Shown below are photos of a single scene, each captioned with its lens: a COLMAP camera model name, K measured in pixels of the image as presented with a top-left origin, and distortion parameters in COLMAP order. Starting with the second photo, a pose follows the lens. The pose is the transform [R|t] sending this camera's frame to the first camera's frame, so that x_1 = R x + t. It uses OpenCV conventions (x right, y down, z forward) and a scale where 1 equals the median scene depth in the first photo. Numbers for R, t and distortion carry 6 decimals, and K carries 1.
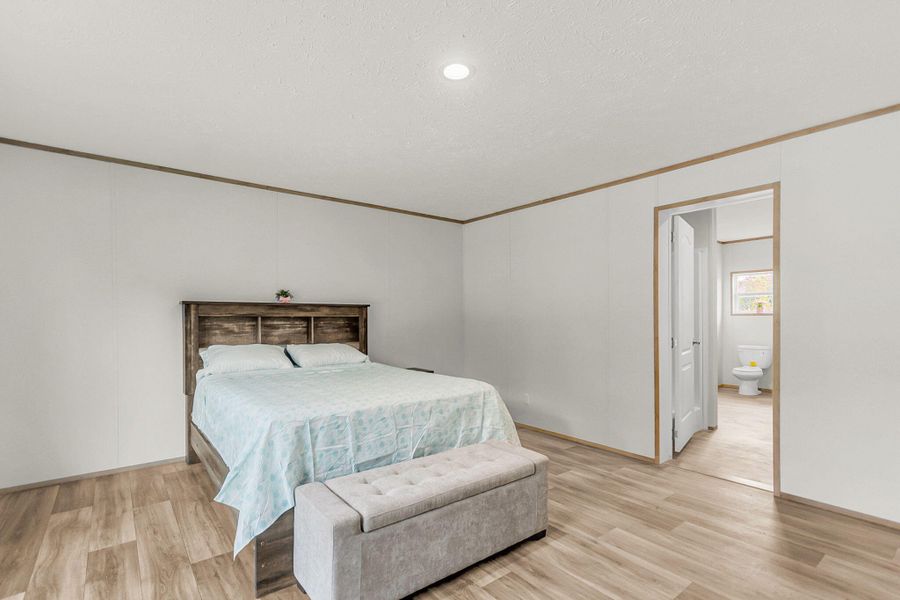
lens RADIAL K [[430.8, 0, 476.4], [0, 430.8, 300.0], [0, 0, 1]] dist [0.031122, 0.000502]
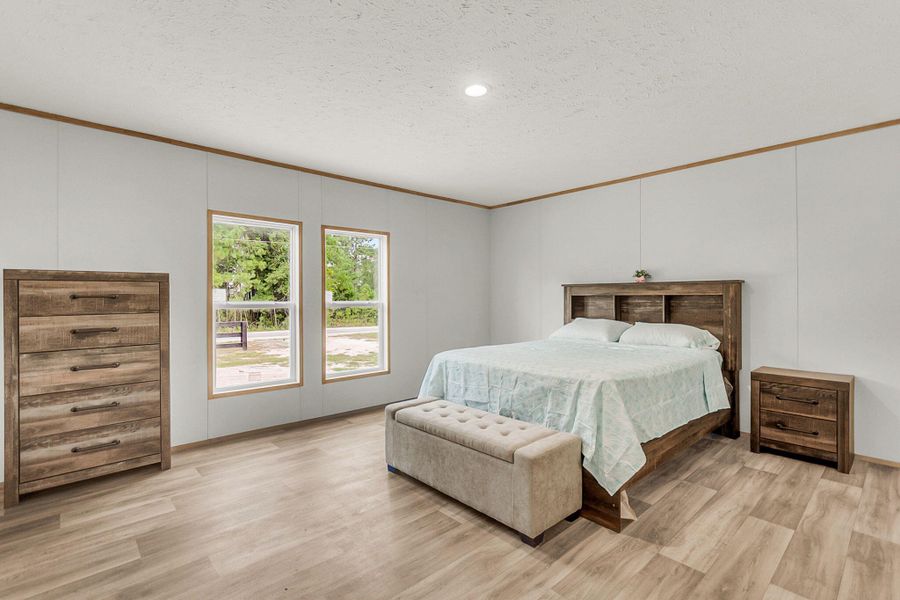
lens RADIAL K [[423.9, 0, 443.3], [0, 423.9, 305.8], [0, 0, 1]] dist [-0.000202, 0.012655]
pose [[0.046149, 0.019038, -0.998753, 0.665144], [0.036944, 0.999102, 0.020751, 0.028198], [0.998251, -0.037856, 0.045404, 0.542221]]
